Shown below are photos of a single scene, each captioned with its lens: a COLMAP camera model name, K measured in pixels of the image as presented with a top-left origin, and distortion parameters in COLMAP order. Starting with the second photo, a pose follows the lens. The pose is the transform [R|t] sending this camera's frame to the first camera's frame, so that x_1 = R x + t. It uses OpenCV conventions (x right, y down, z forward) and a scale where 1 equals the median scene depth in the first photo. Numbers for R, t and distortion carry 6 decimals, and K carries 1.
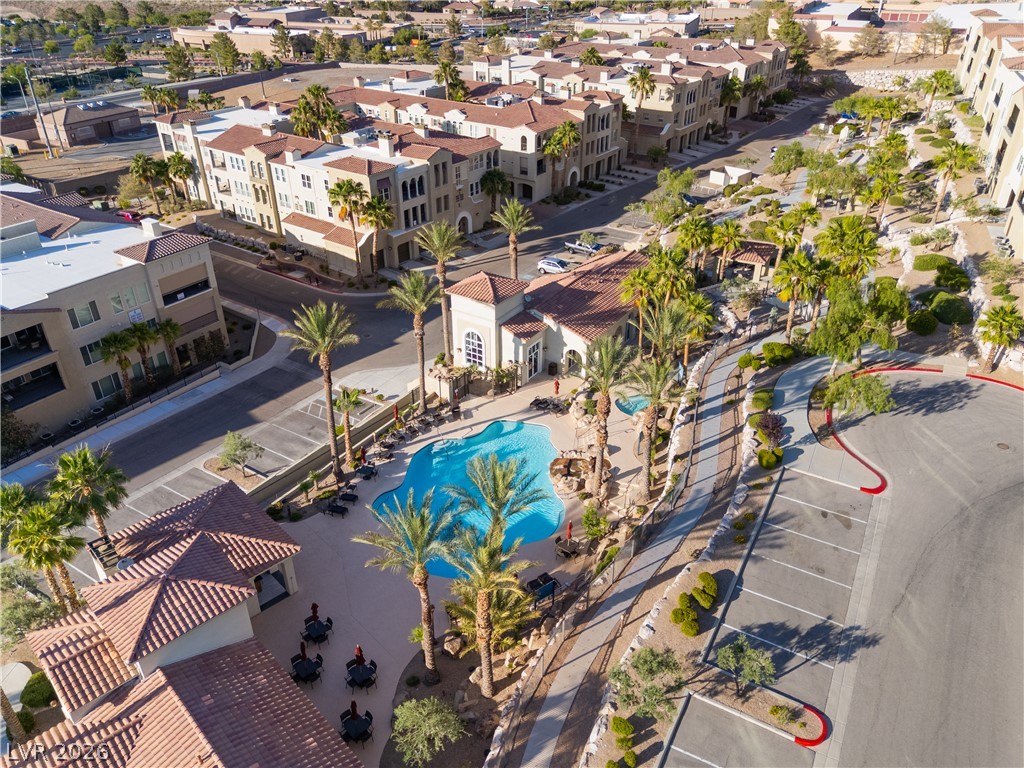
lens RADIAL K [[756.0, 0, 512.5], [0, 756.0, 385.5], [0, 0, 1]] dist [0.061292, -0.050146]
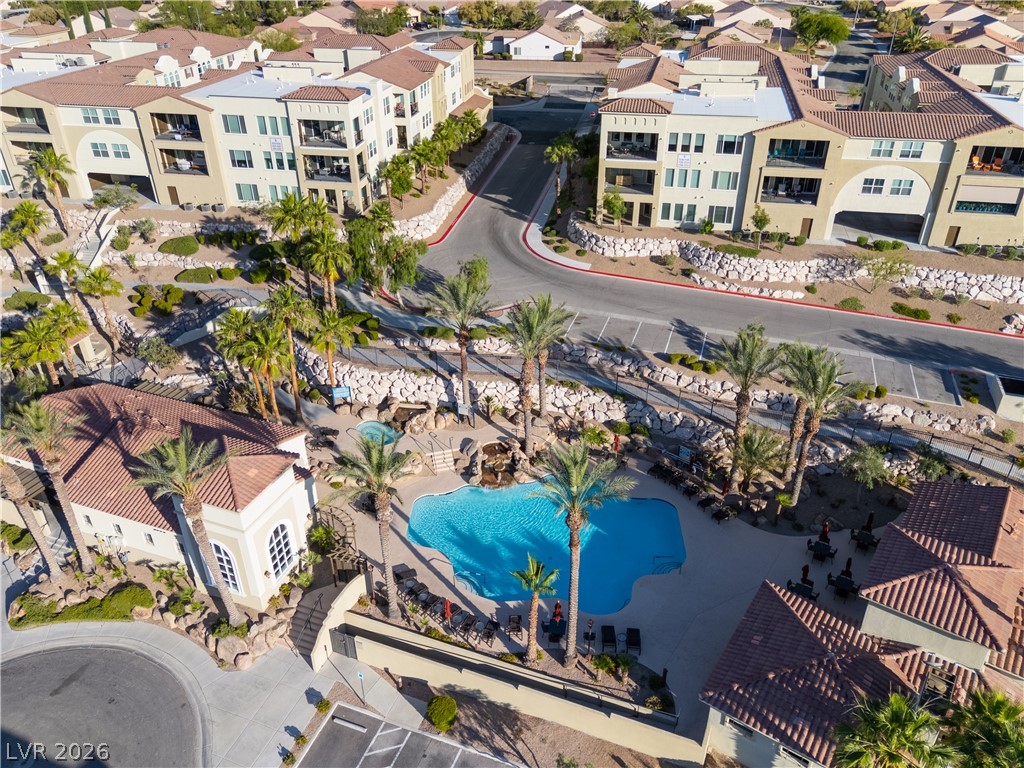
lens RADIAL K [[756.0, 0, 512.5], [0, 756.0, 385.5], [0, 0, 1]] dist [0.061292, -0.050146]
pose [[-0.192334, -0.508097, 0.839551, -0.373464], [0.509028, 0.679773, 0.528014, -0.255357], [-0.838986, 0.528910, 0.127892, 0.427389]]
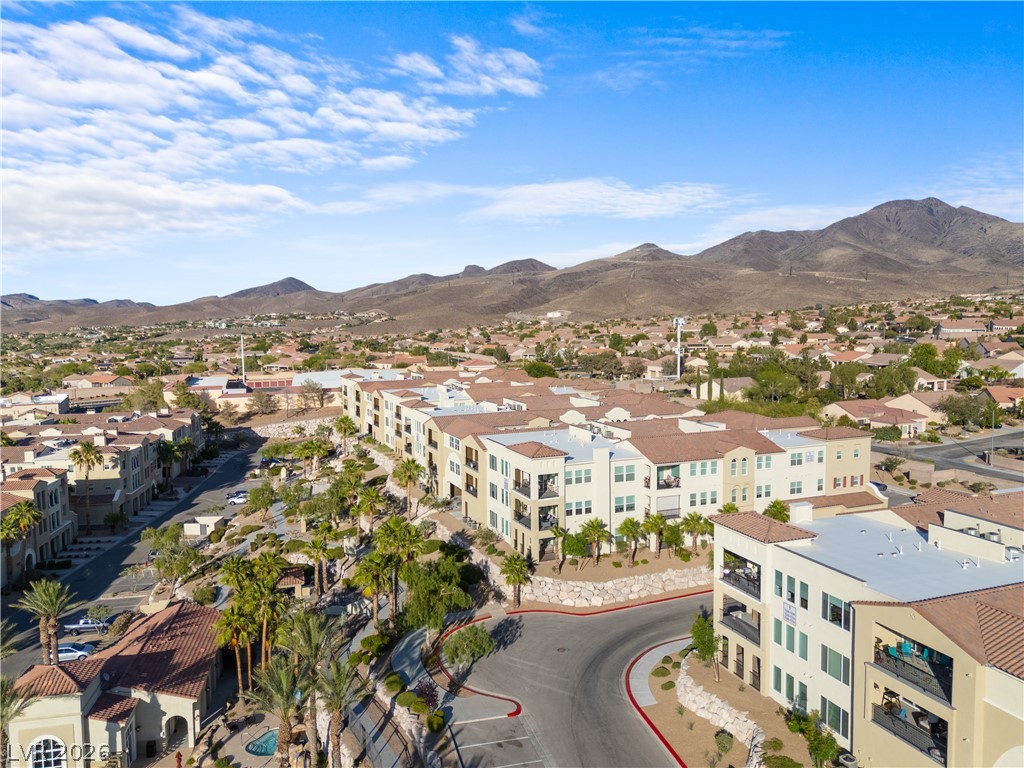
lens RADIAL K [[756.0, 0, 512.5], [0, 756.0, 385.5], [0, 0, 1]] dist [0.061292, -0.050146]
pose [[0.709599, -0.068784, 0.701240, -0.160770], [0.367531, 0.885240, -0.285080, 0.008688], [-0.601157, 0.460020, 0.653446, -0.019164]]
